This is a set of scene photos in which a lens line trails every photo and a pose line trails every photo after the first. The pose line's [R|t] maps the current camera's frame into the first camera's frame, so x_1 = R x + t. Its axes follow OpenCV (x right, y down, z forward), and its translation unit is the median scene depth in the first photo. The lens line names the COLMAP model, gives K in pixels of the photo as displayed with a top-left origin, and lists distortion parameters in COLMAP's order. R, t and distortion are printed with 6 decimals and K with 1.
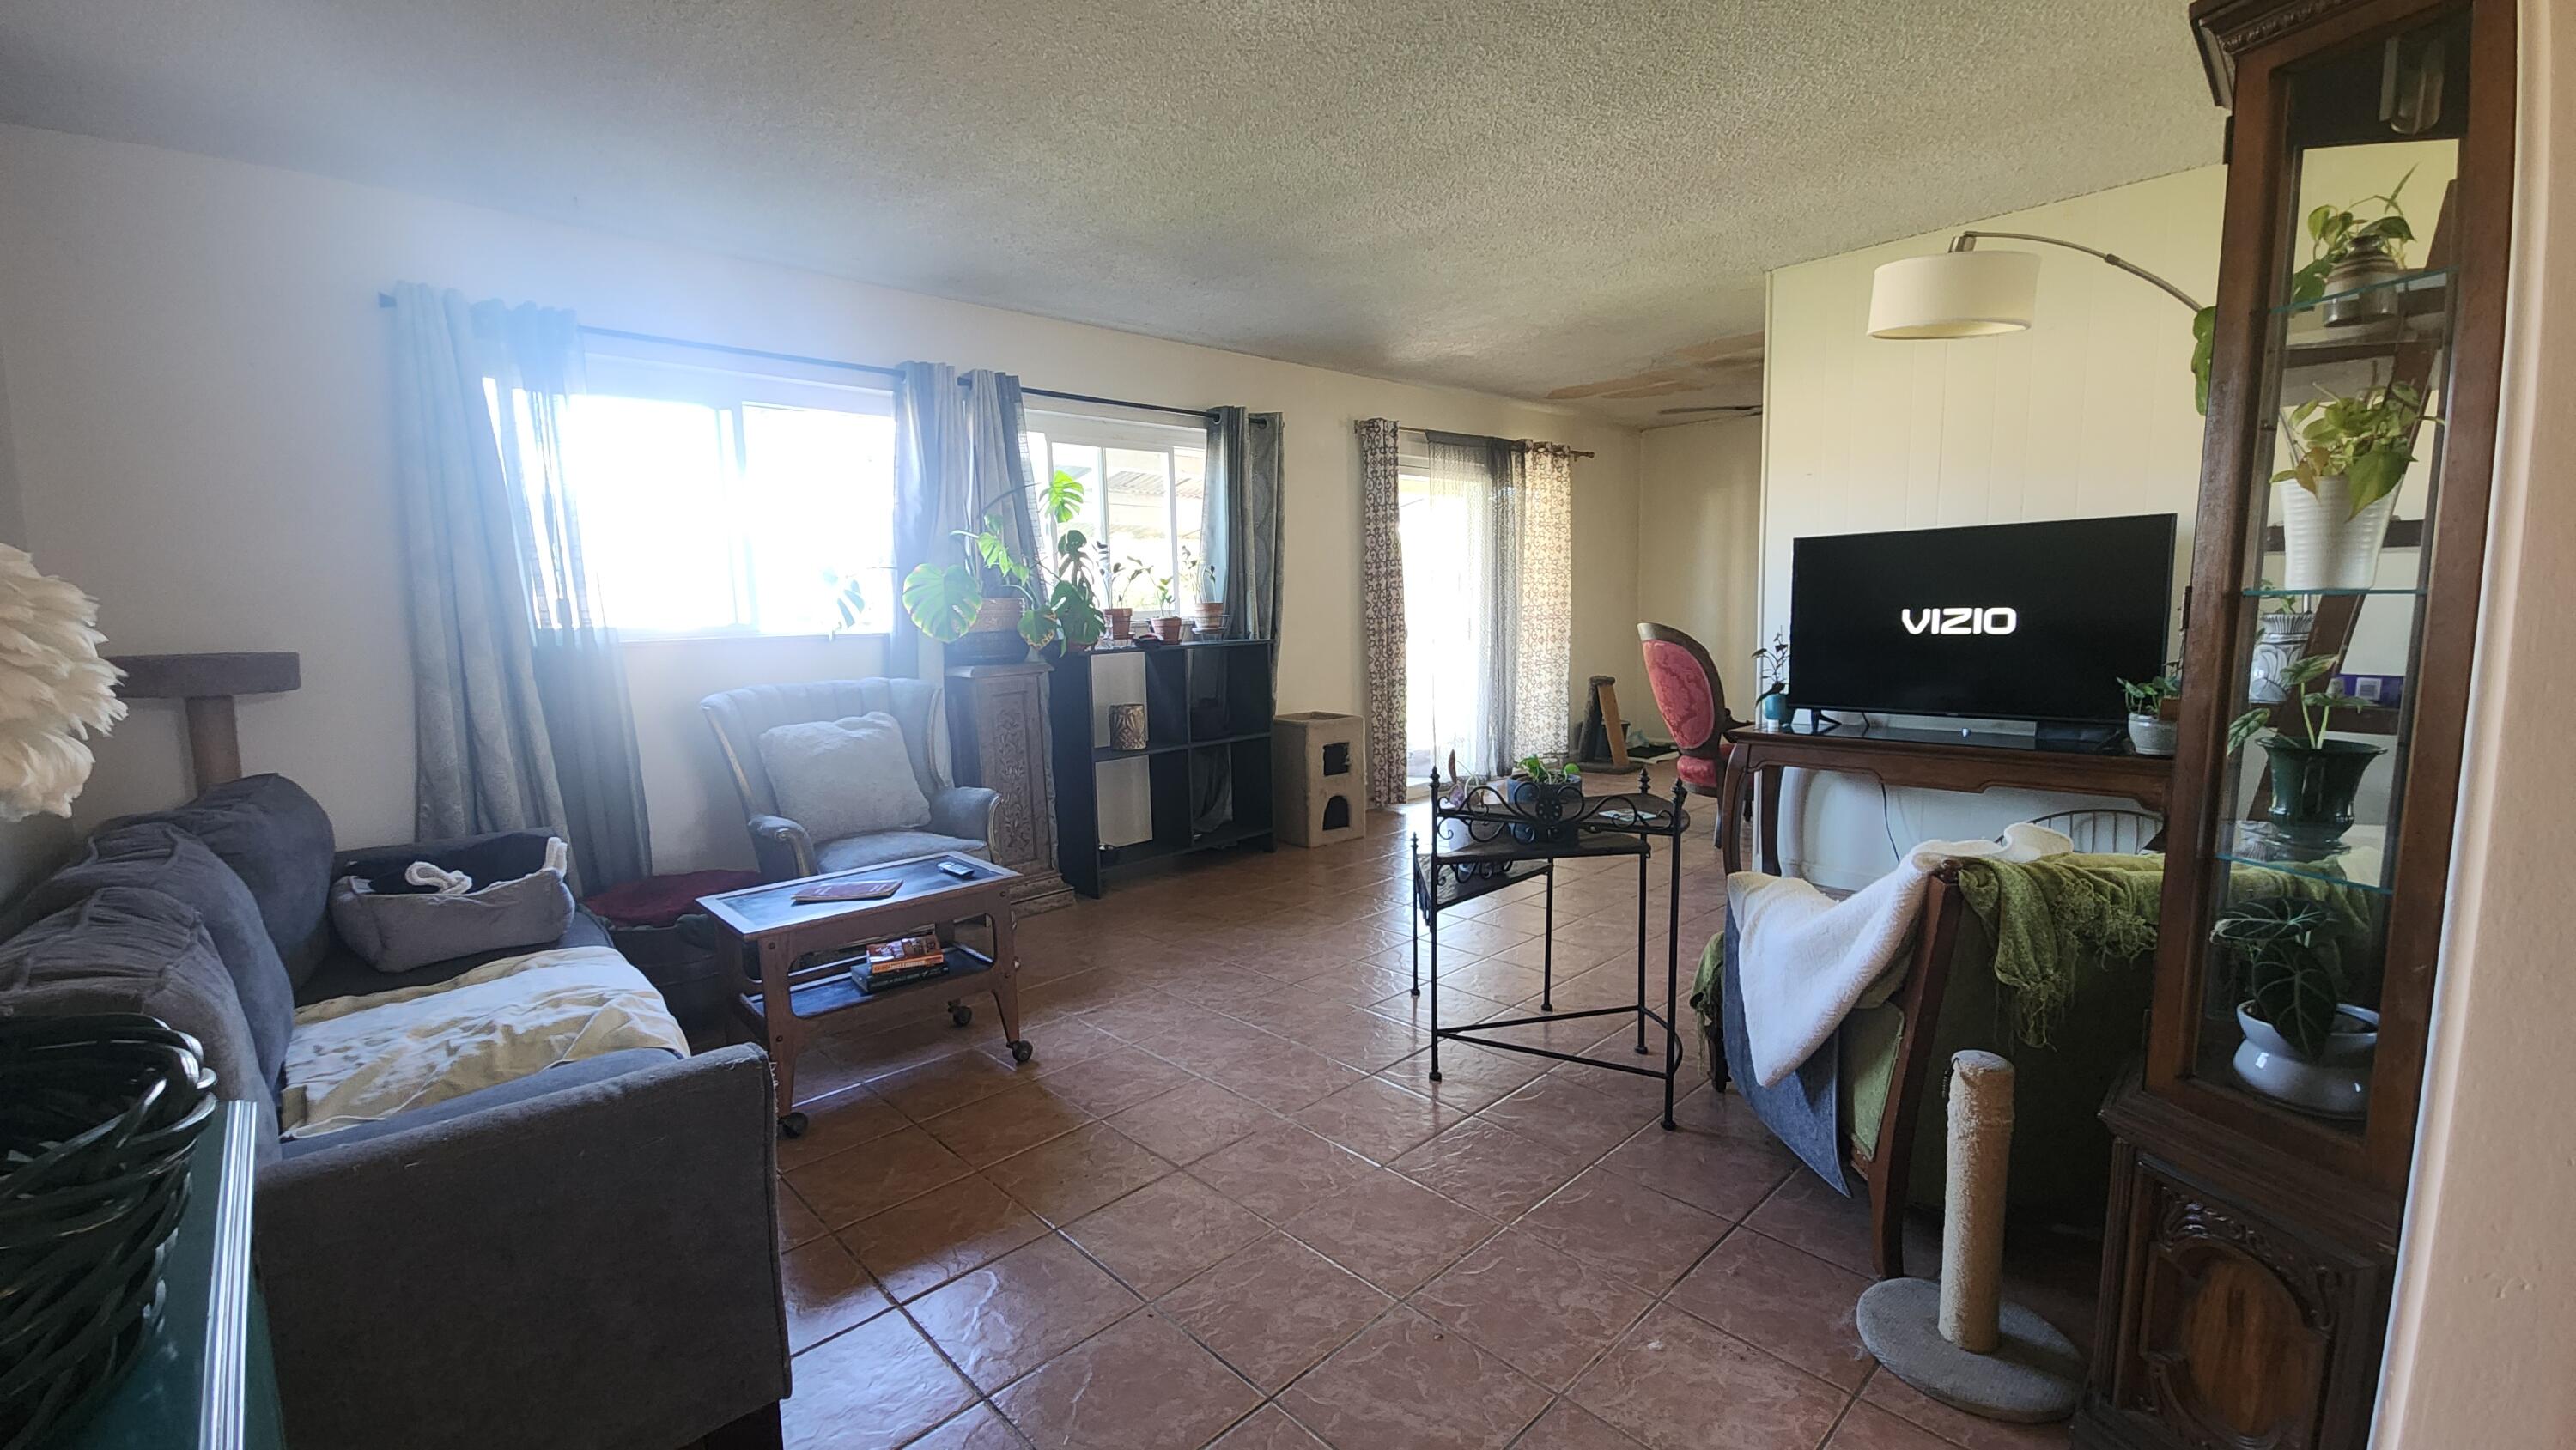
lens RADIAL K [[1047.9, 0, 1286.5], [0, 1047.9, 733.6], [0, 0, 1]] dist [0.000930, -0.000079]
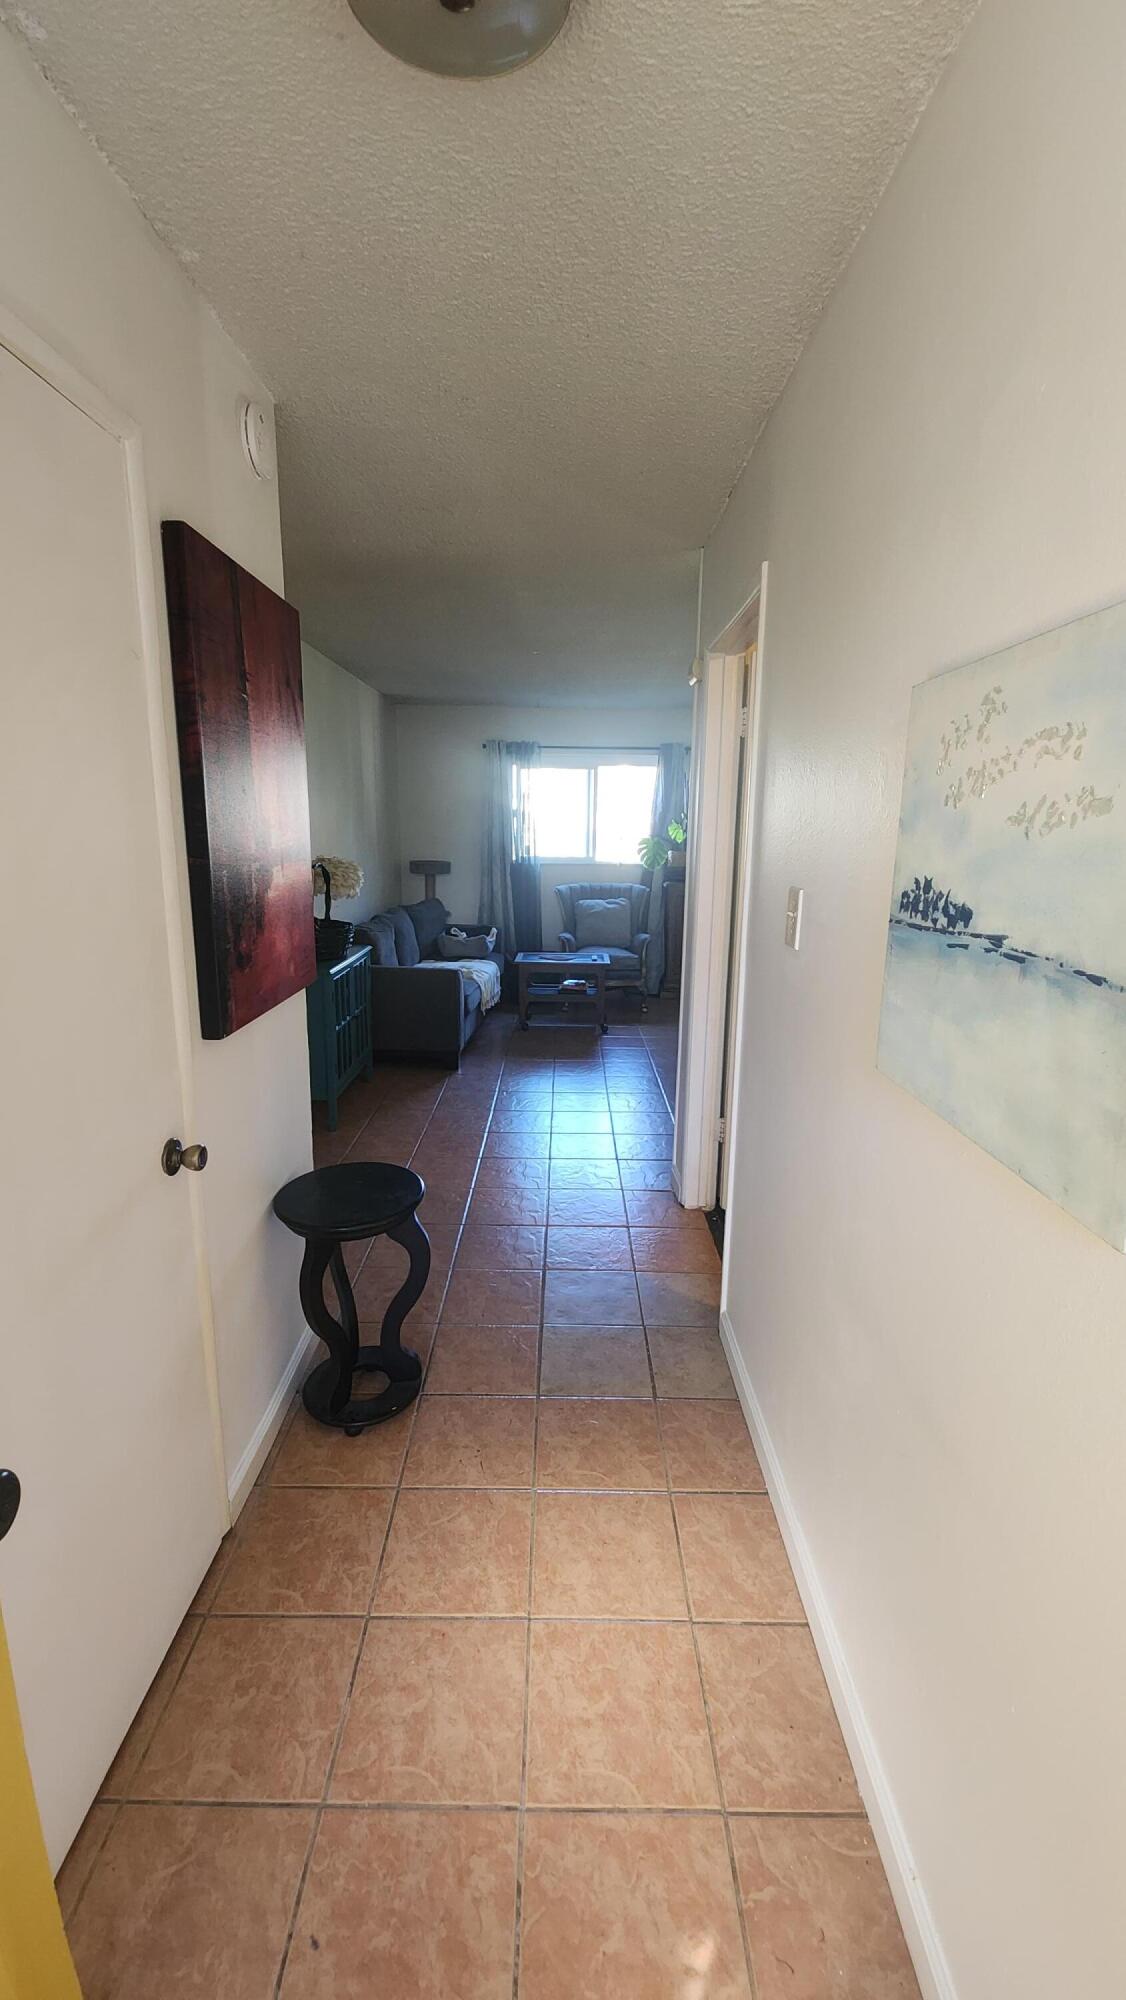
lens RADIAL K [[813.7, 0, 563.4], [0, 813.7, 995.3], [0, 0, 1]] dist [0.000930, -0.000079]
pose [[0.716010, 0.174721, -0.675872, 0.861138], [-0.109468, 0.984296, 0.138484, -0.046486], [0.689454, -0.025170, 0.723892, -0.474076]]
